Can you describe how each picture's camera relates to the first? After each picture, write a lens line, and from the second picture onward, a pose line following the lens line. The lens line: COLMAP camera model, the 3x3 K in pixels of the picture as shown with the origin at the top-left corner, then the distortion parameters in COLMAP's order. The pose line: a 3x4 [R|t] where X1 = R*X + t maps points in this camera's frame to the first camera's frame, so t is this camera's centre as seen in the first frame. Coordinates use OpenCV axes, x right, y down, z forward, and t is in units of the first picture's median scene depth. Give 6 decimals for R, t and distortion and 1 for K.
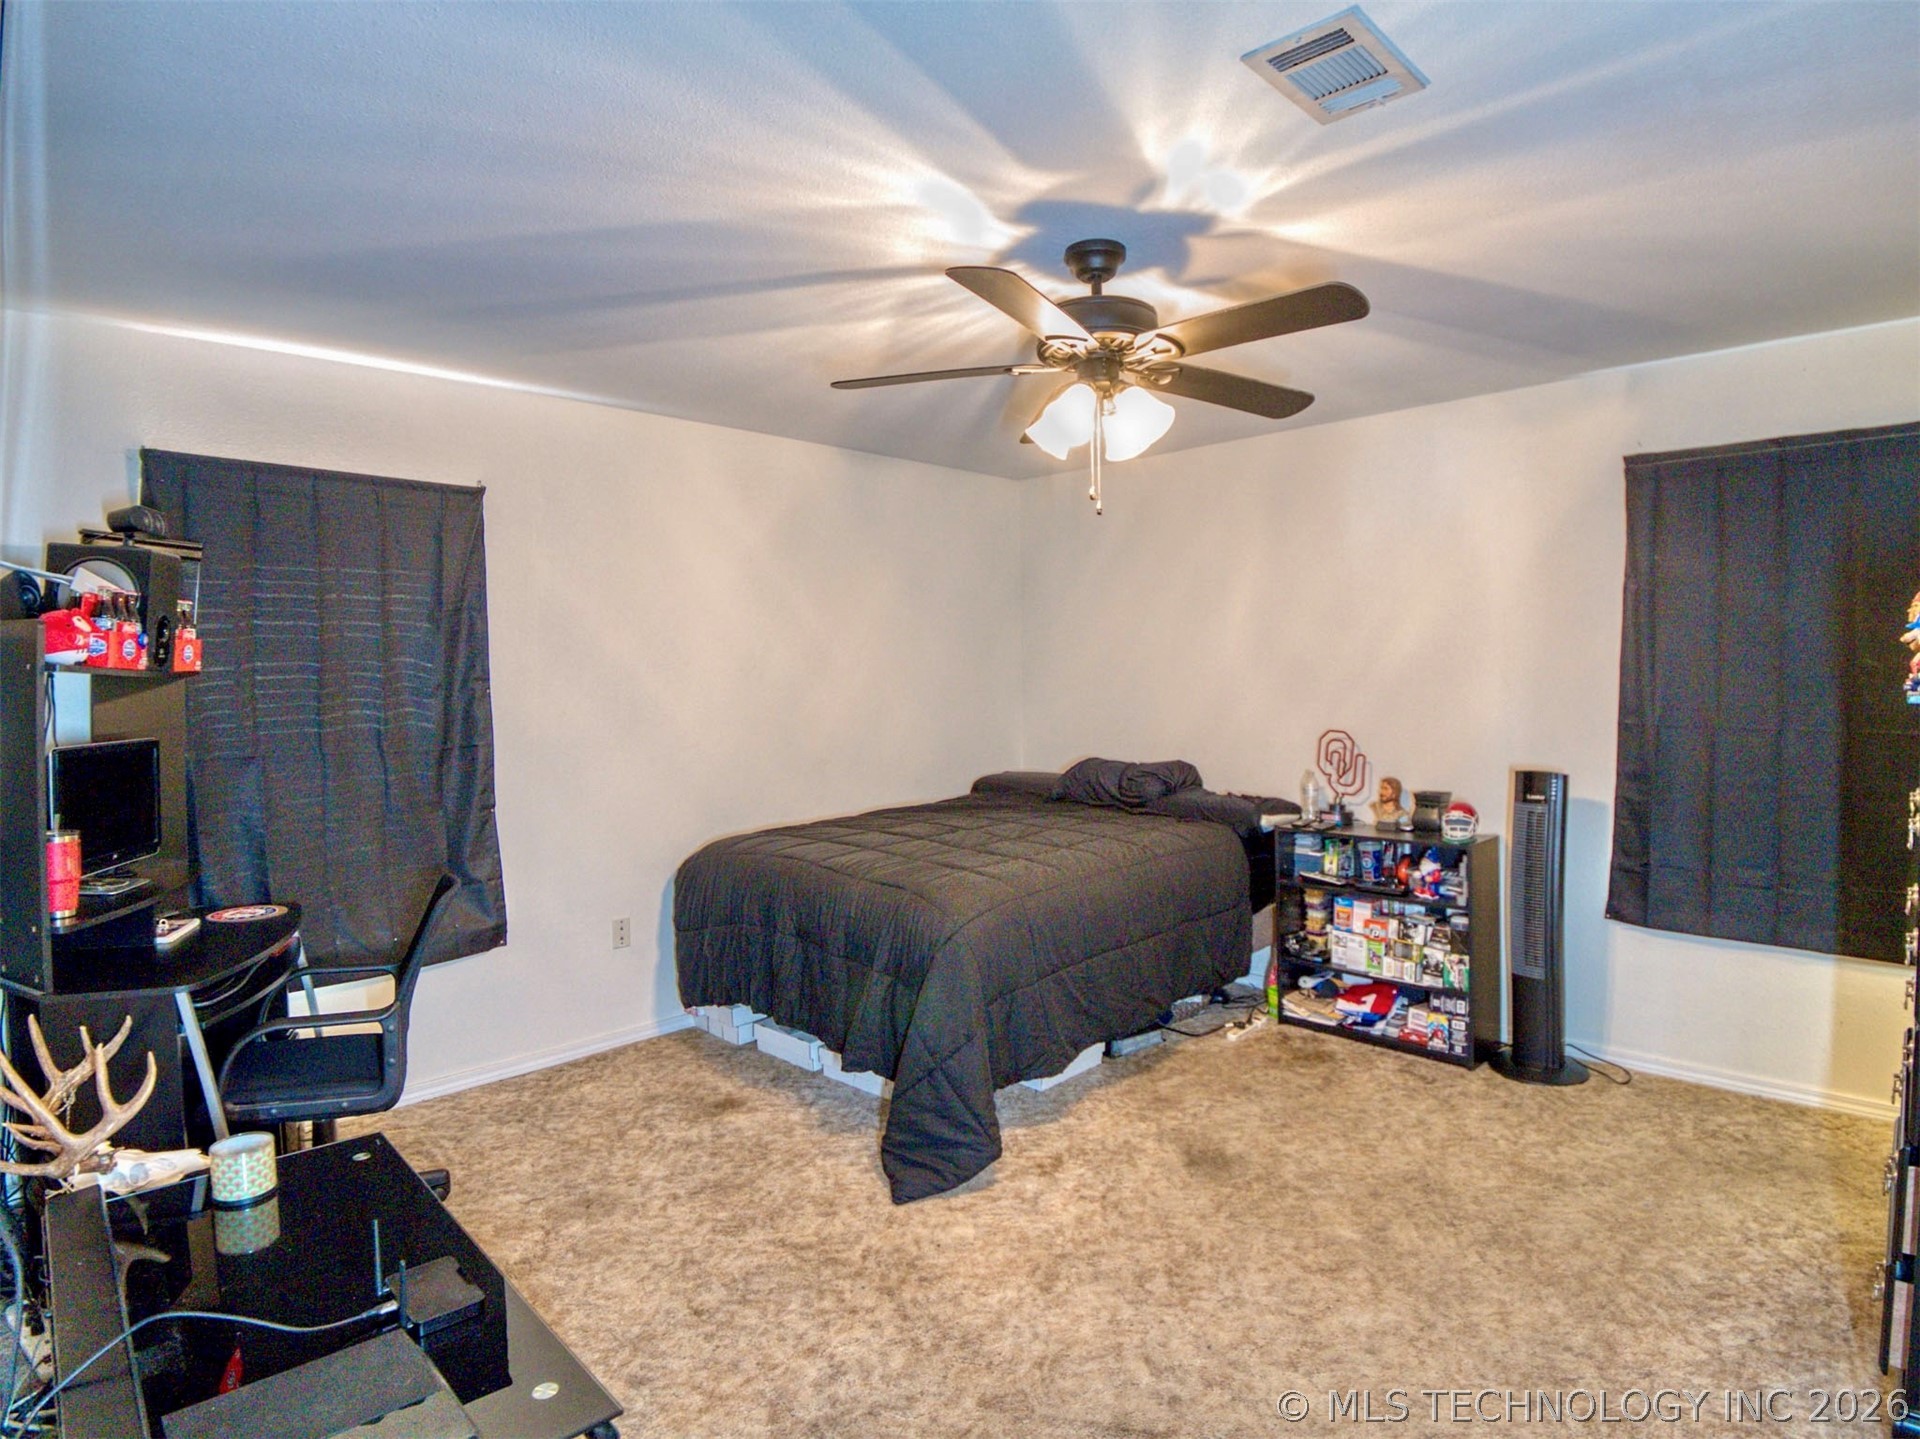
lens RADIAL K [[1023.7, 0, 968.7], [0, 1023.7, 691.0], [0, 0, 1]] dist [-0.061019, -0.000087]
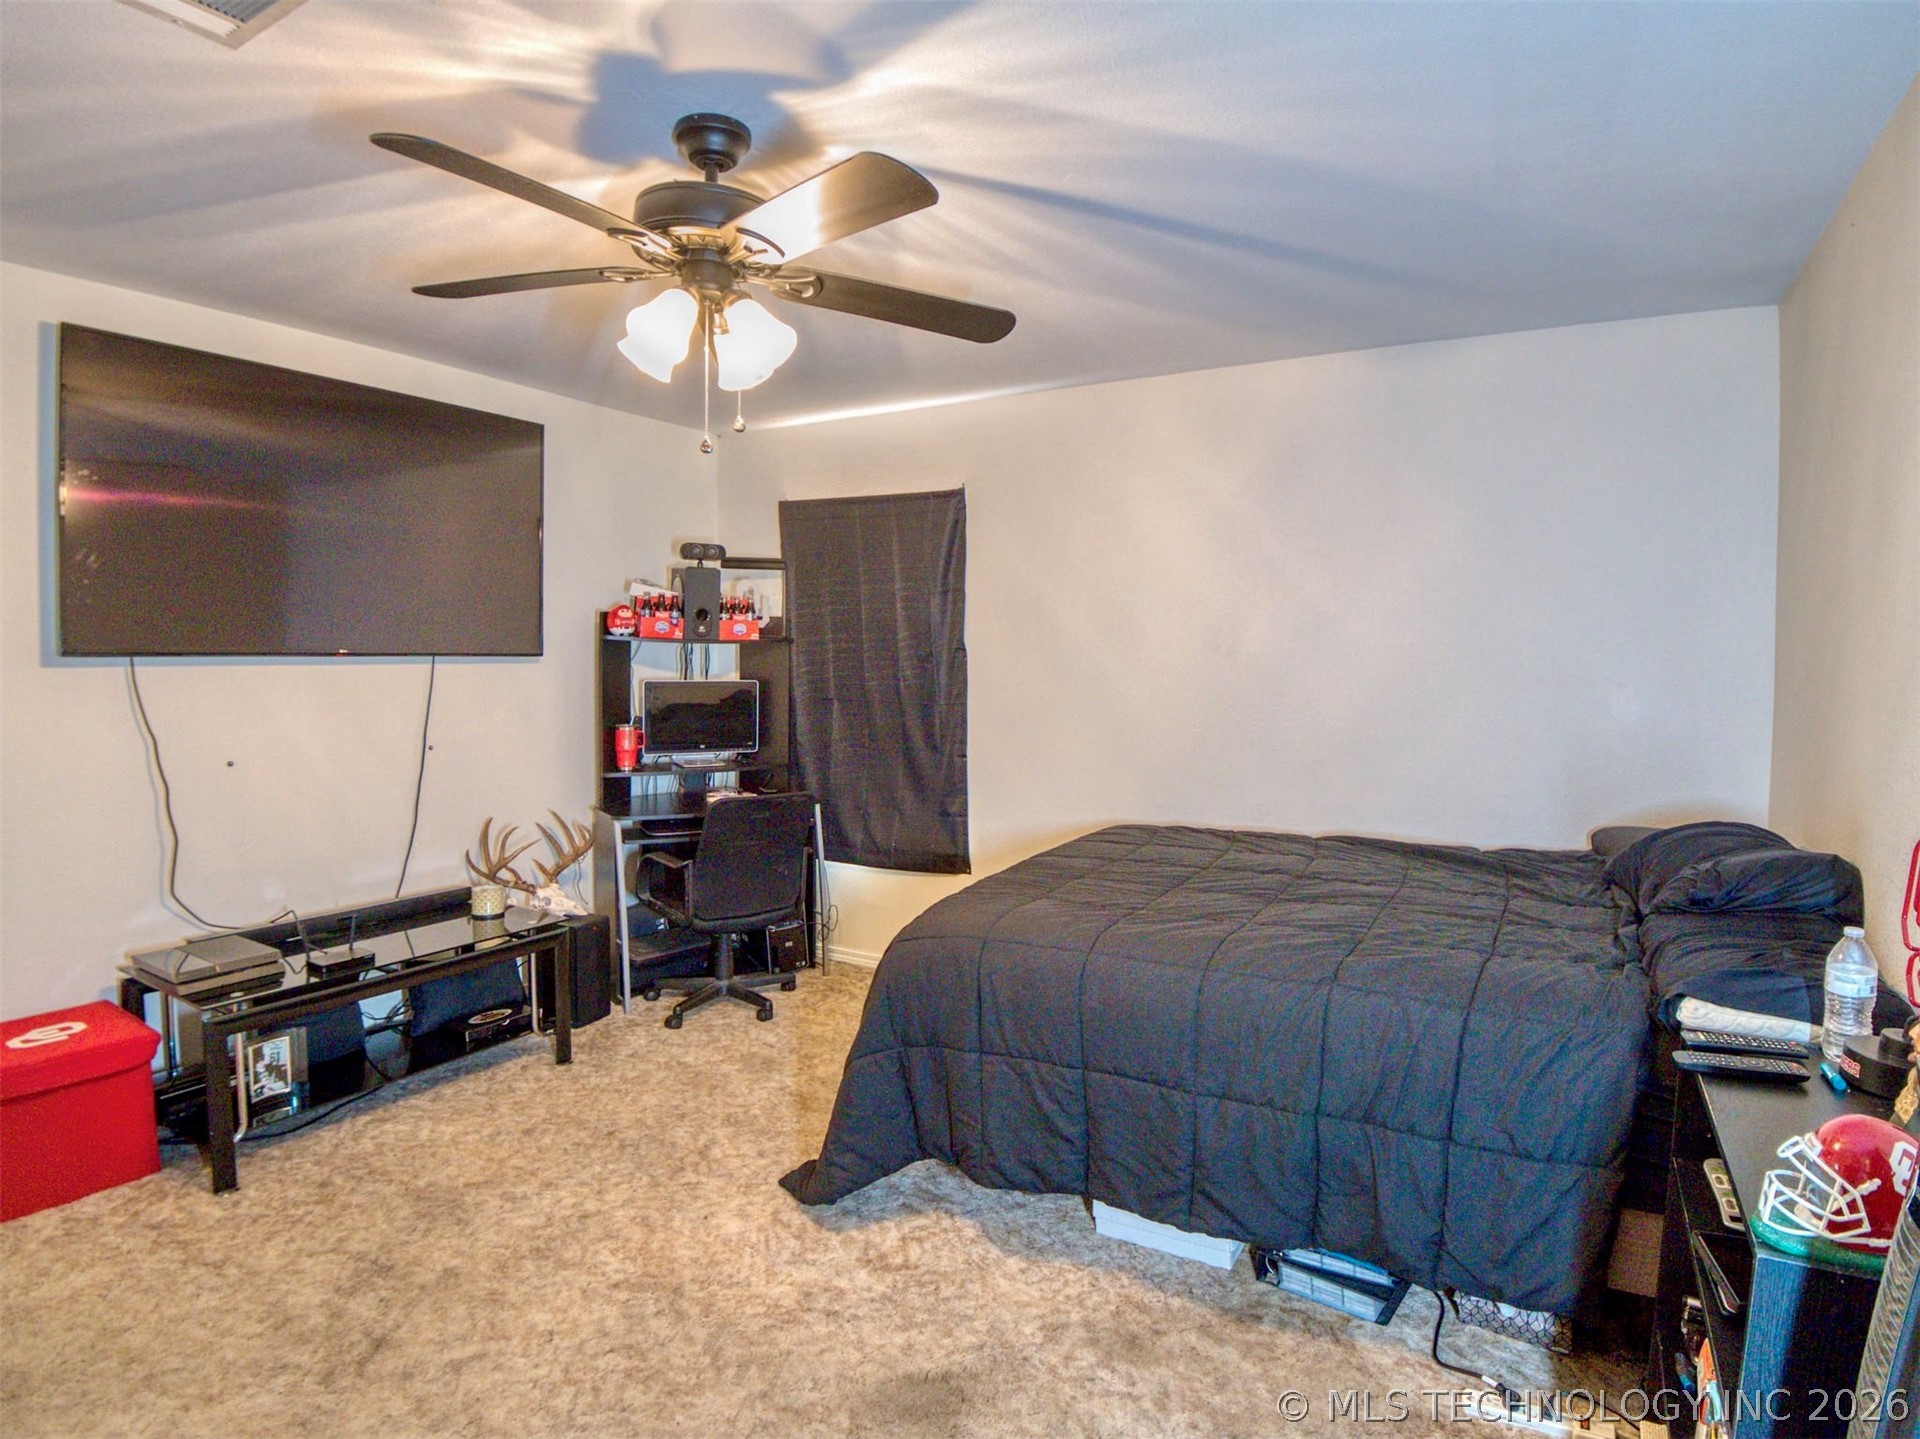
lens RADIAL K [[1023.9, 0, 983.0], [0, 1023.9, 700.9], [0, 0, 1]] dist [-0.033190, -0.017398]
pose [[0.261533, 0.063010, -0.963136, 0.910105], [-0.023672, 0.997985, 0.058861, -0.029825], [0.964904, 0.007405, 0.262498, 0.919497]]
